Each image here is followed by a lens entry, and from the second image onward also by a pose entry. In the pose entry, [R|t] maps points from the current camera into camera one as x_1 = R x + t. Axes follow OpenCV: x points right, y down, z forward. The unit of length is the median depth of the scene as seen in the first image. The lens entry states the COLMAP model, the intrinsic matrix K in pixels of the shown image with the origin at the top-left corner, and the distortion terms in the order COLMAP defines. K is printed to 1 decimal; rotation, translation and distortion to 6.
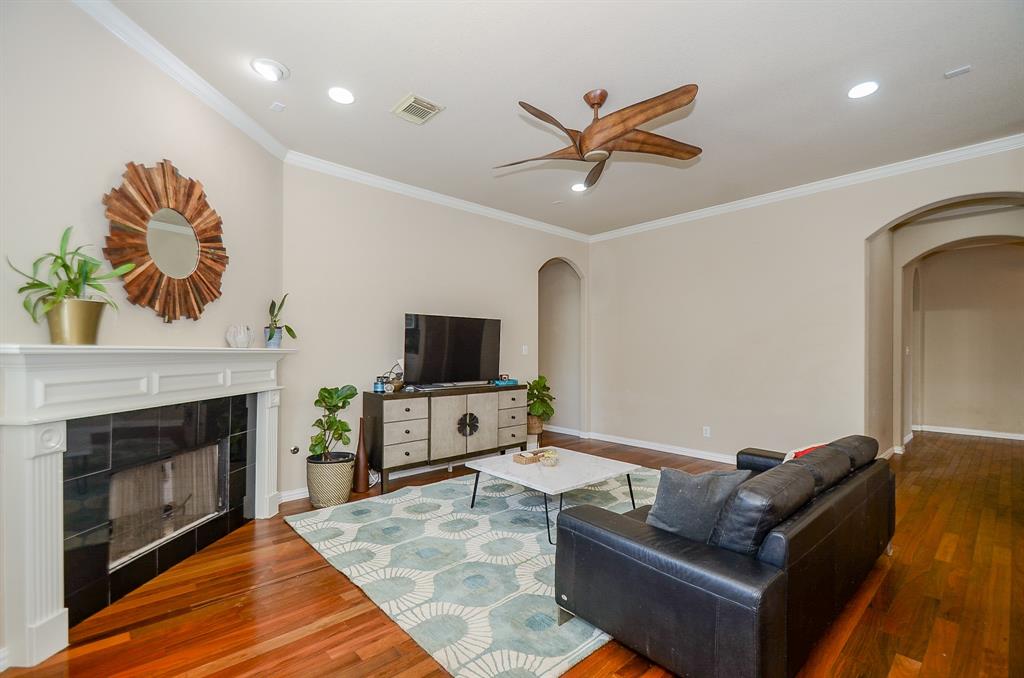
lens RADIAL K [[452.5, 0, 506.3], [0, 452.5, 344.8], [0, 0, 1]] dist [0.019033, -0.012614]
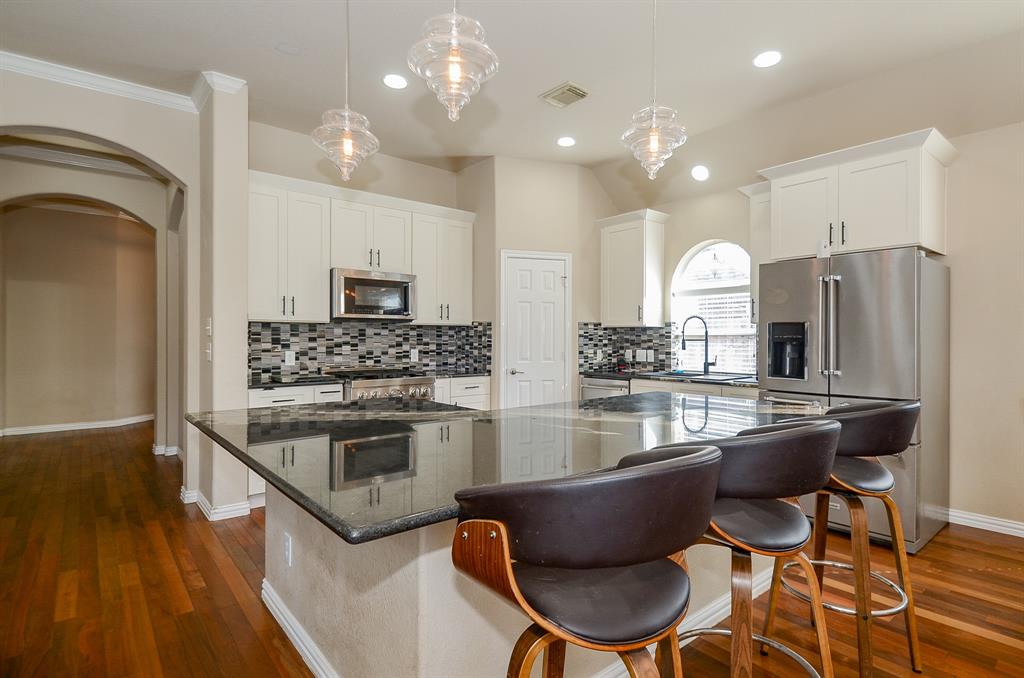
lens RADIAL K [[517.7, 0, 525.4], [0, 517.7, 336.5], [0, 0, 1]] dist [0.043806, -0.005850]
pose [[0.047216, 0.000004, 0.998885, 0.160980], [-0.013887, 0.999903, 0.000652, 0.014972], [-0.998788, -0.013902, 0.047211, 0.268168]]
